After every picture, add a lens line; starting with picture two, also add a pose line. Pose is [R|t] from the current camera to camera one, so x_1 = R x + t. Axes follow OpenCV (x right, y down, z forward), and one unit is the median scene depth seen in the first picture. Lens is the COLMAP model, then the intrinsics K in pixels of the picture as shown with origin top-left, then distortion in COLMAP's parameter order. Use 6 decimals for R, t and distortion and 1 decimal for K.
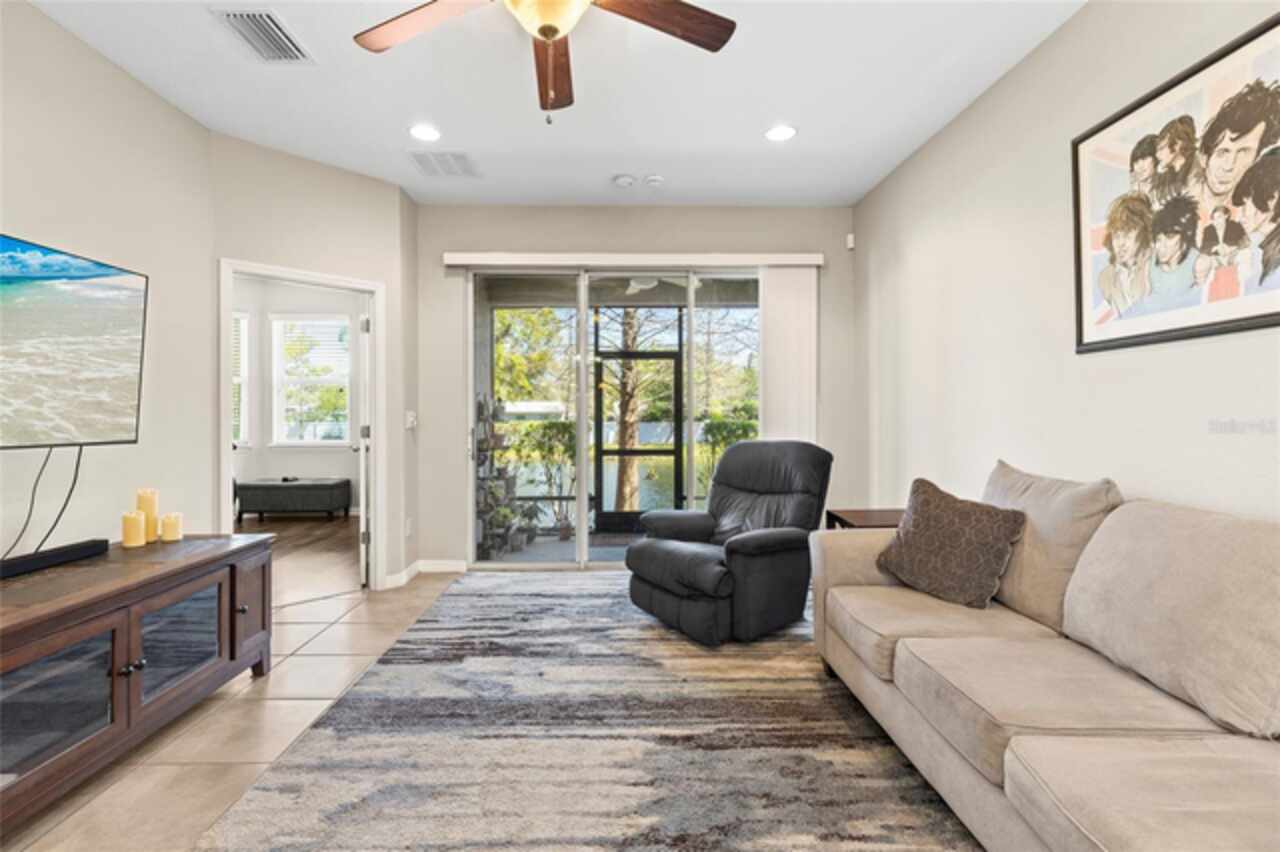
lens RADIAL K [[584.0, 0, 629.8], [0, 584.0, 411.5], [0, 0, 1]] dist [0.003168, 0.000130]
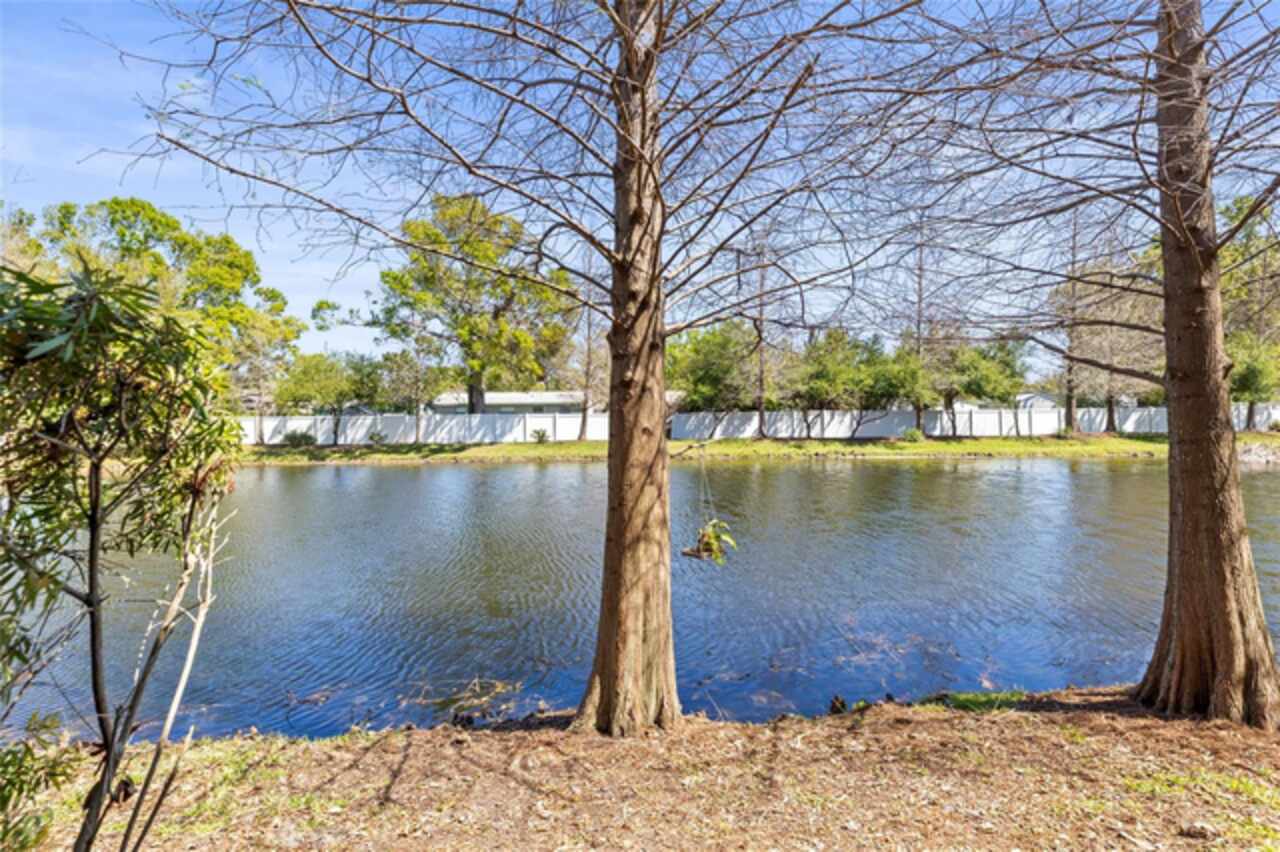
lens RADIAL K [[571.4, 0, 640.5], [0, 571.4, 392.2], [0, 0, 1]] dist [-0.000895, -0.000121]
pose [[0.998904, -0.012465, -0.045115, 0.053322], [0.011361, 0.999632, -0.024634, 0.120907], [0.045405, 0.024095, 0.998678, 2.800964]]
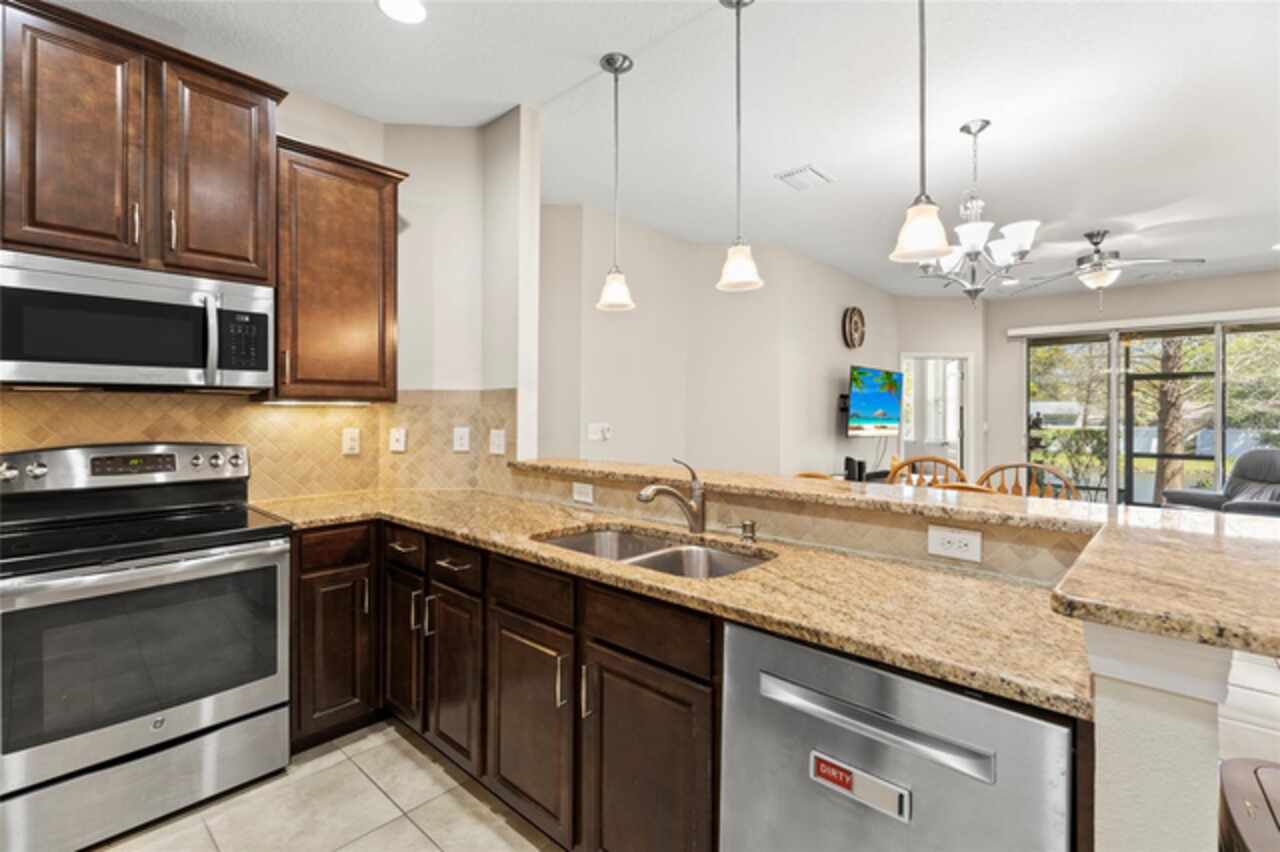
lens RADIAL K [[584.0, 0, 629.8], [0, 584.0, 411.5], [0, 0, 1]] dist [0.003168, 0.000130]
pose [[0.721369, 0.001677, -0.692549, 0.111098], [-0.000803, 0.999998, 0.001585, -0.058538], [0.692551, -0.000587, 0.721369, -1.648005]]
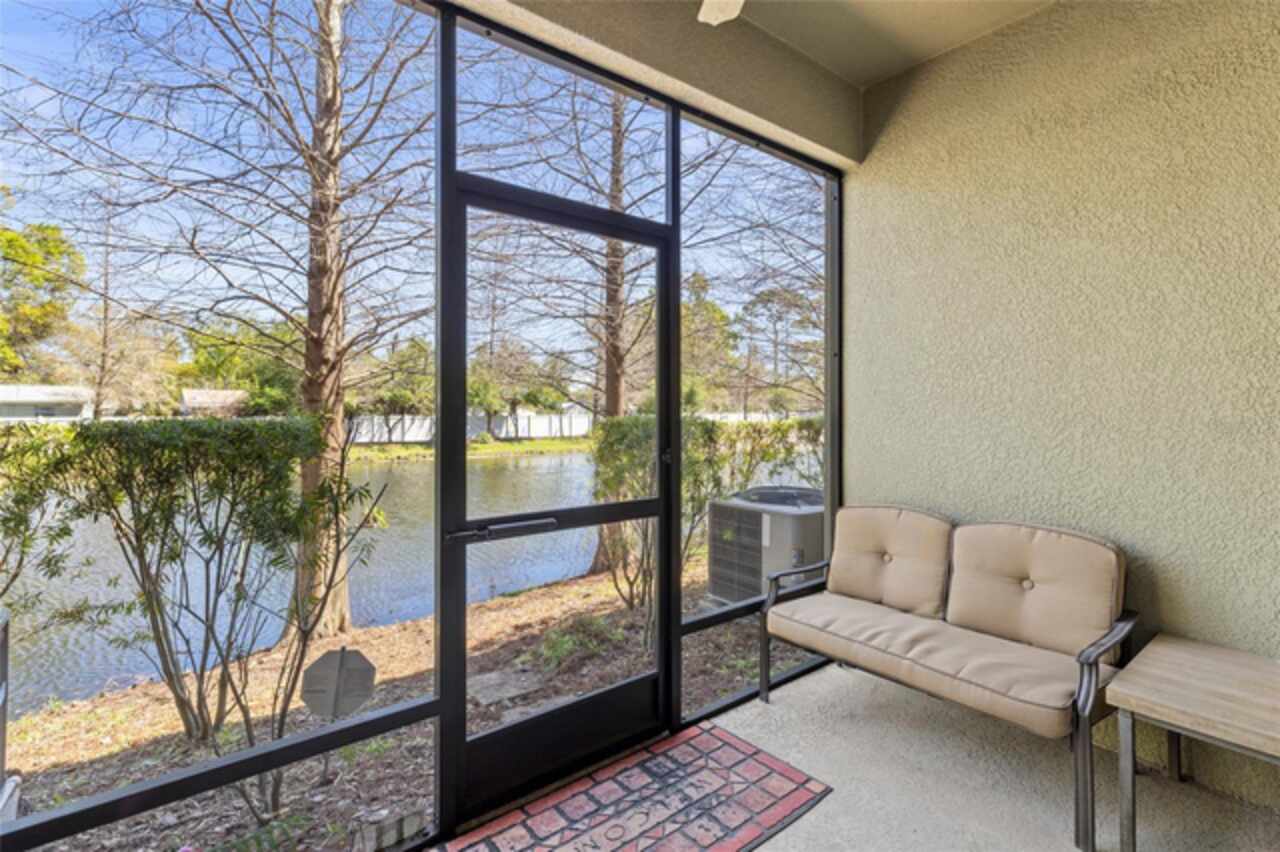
lens RADIAL K [[584.0, 0, 629.8], [0, 584.0, 411.5], [0, 0, 1]] dist [0.003168, 0.000130]
pose [[0.798918, 0.000030, 0.601440, -0.386845], [-0.007176, 0.999929, 0.009481, 0.019652], [-0.601397, -0.011890, 0.798862, 1.842884]]
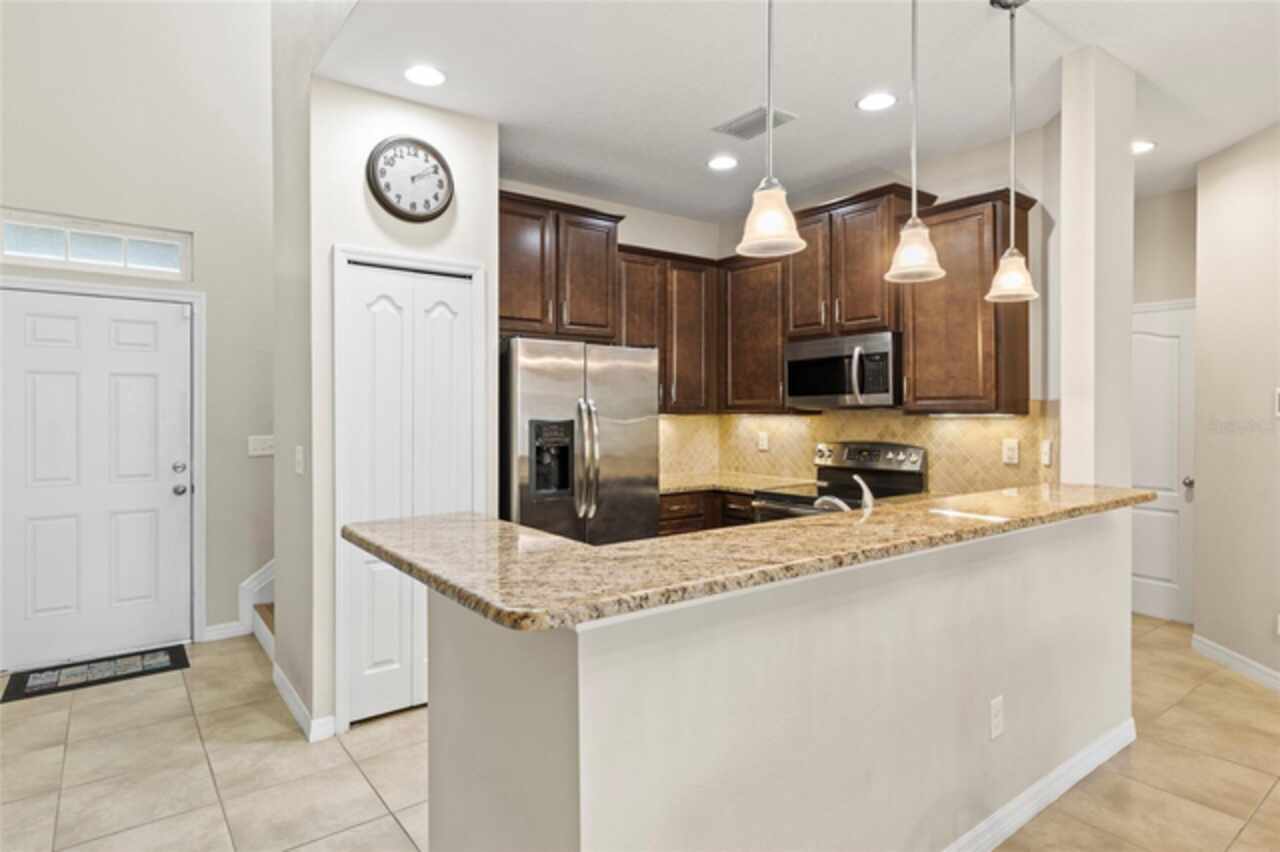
lens RADIAL K [[702.9, 0, 642.1], [0, 702.9, 410.0], [0, 0, 1]] dist [0.058037, 0.000213]
pose [[-0.802132, 0.000490, -0.597146, 0.391599], [0.002856, 0.999991, -0.003017, -0.078748], [0.597139, -0.004126, -0.802127, -0.544764]]
